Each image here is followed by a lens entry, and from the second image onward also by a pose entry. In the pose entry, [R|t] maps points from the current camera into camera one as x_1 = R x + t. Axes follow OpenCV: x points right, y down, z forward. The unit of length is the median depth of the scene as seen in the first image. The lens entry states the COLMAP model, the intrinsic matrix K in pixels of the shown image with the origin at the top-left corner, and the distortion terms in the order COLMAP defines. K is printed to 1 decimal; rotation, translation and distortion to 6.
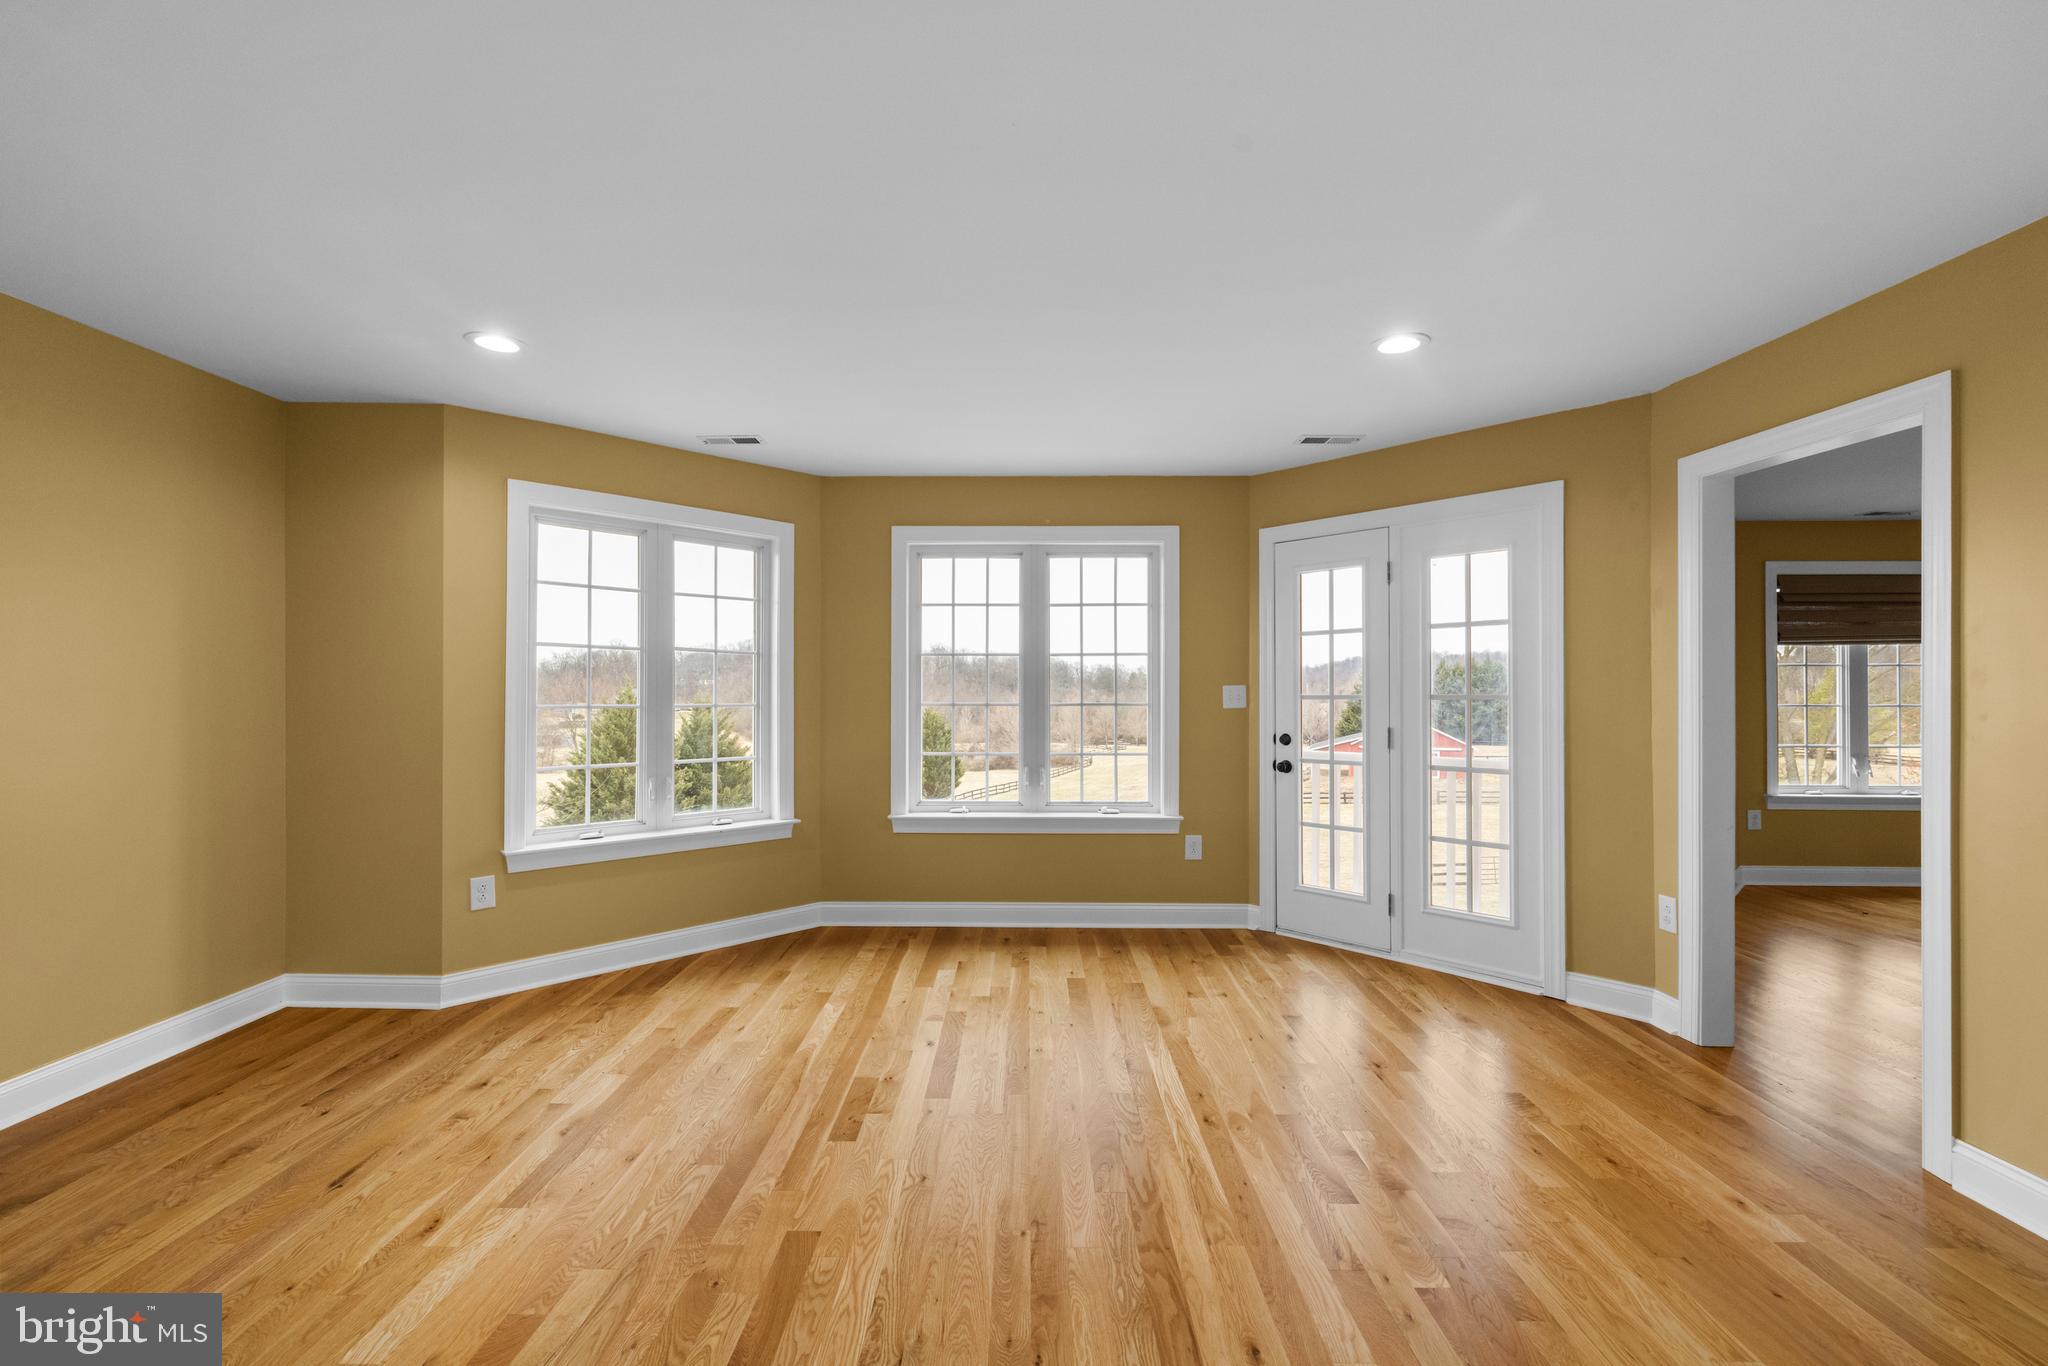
lens RADIAL K [[866.4, 0, 1012.6], [0, 866.4, 693.2], [0, 0, 1]] dist [-0.000868, -0.000172]
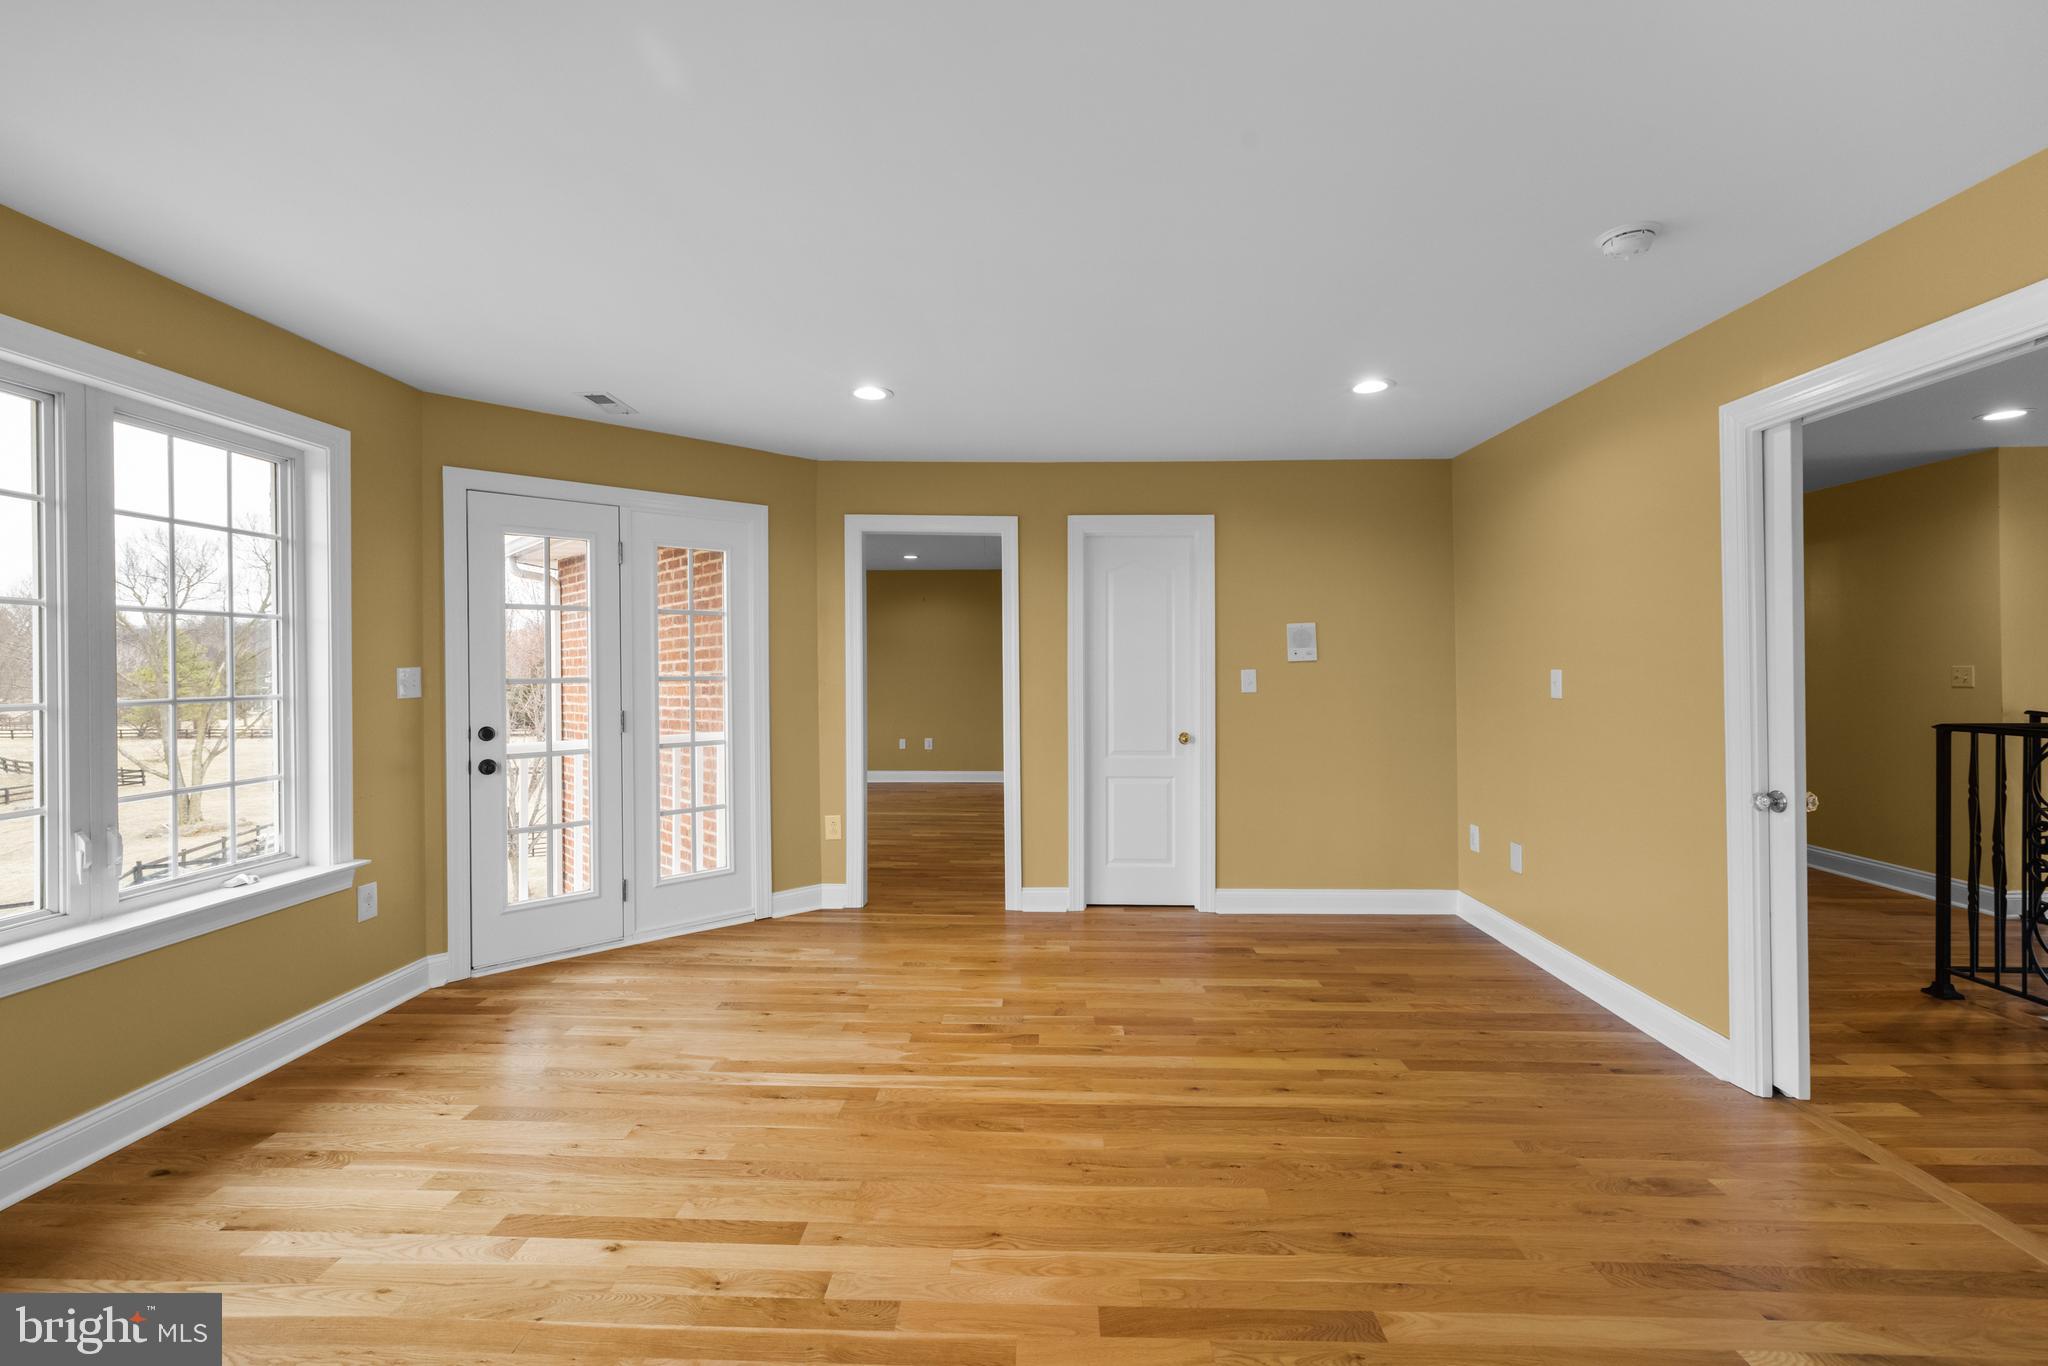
lens RADIAL K [[872.2, 0, 1019.9], [0, 872.2, 665.0], [0, 0, 1]] dist [0.000382, 0.000264]
pose [[0.013628, 0.002052, 0.999905, -0.562997], [0.004131, 0.999989, -0.002108, -0.008692], [-0.999899, 0.004159, 0.013619, 0.545784]]
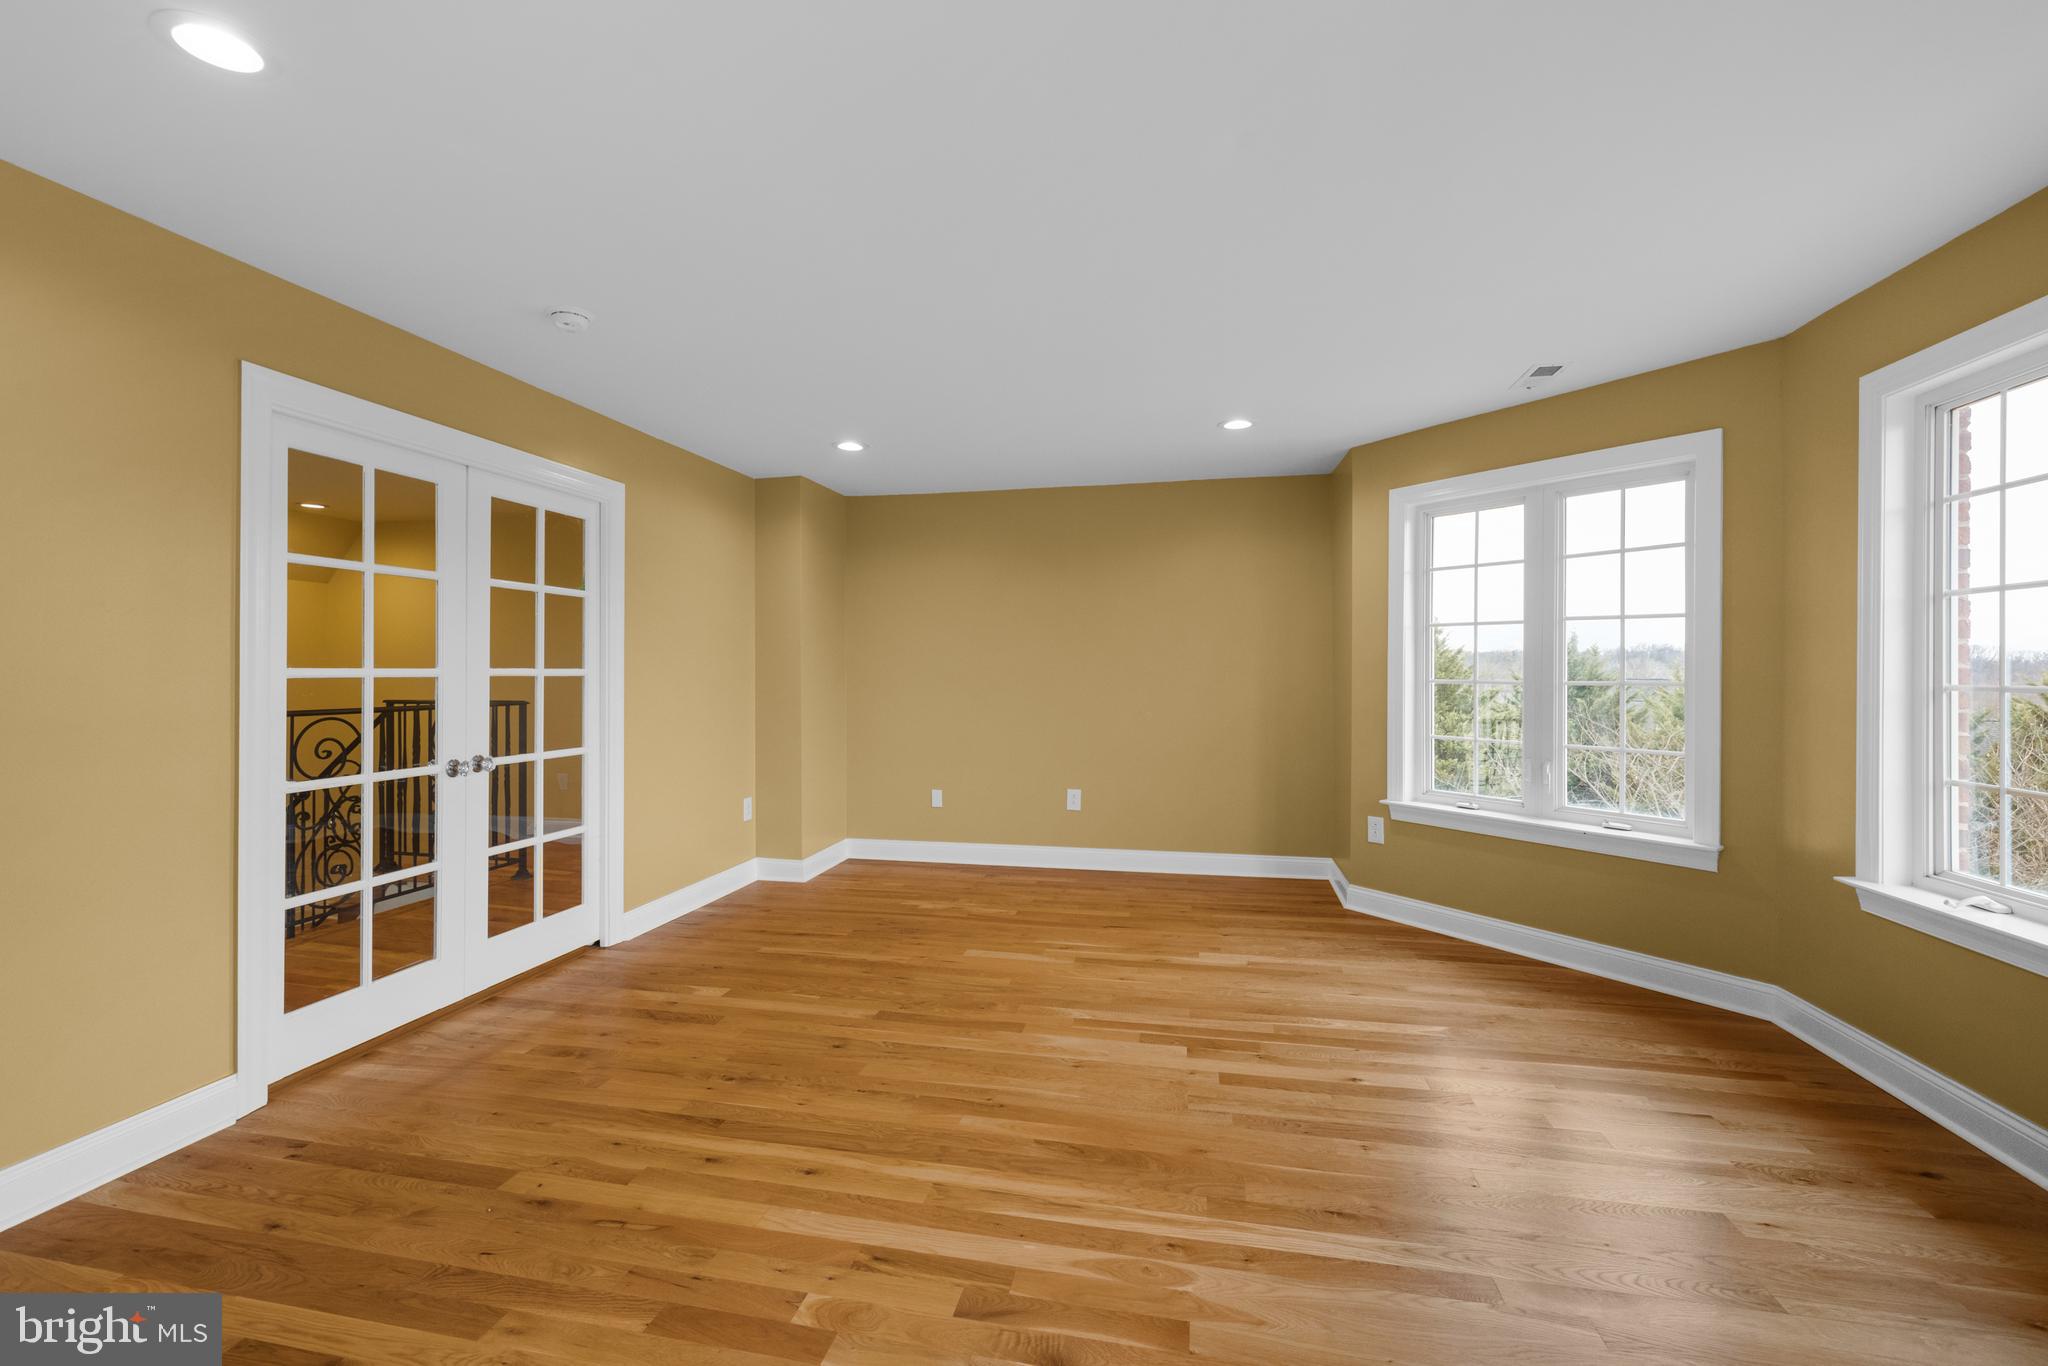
lens RADIAL K [[866.4, 0, 1012.6], [0, 866.4, 693.2], [0, 0, 1]] dist [-0.000868, -0.000172]
pose [[-0.193201, 0.024886, -0.980843, 0.622966], [-0.002984, 0.999659, 0.025951, 0.002871], [0.981155, 0.007941, -0.193061, 0.649149]]
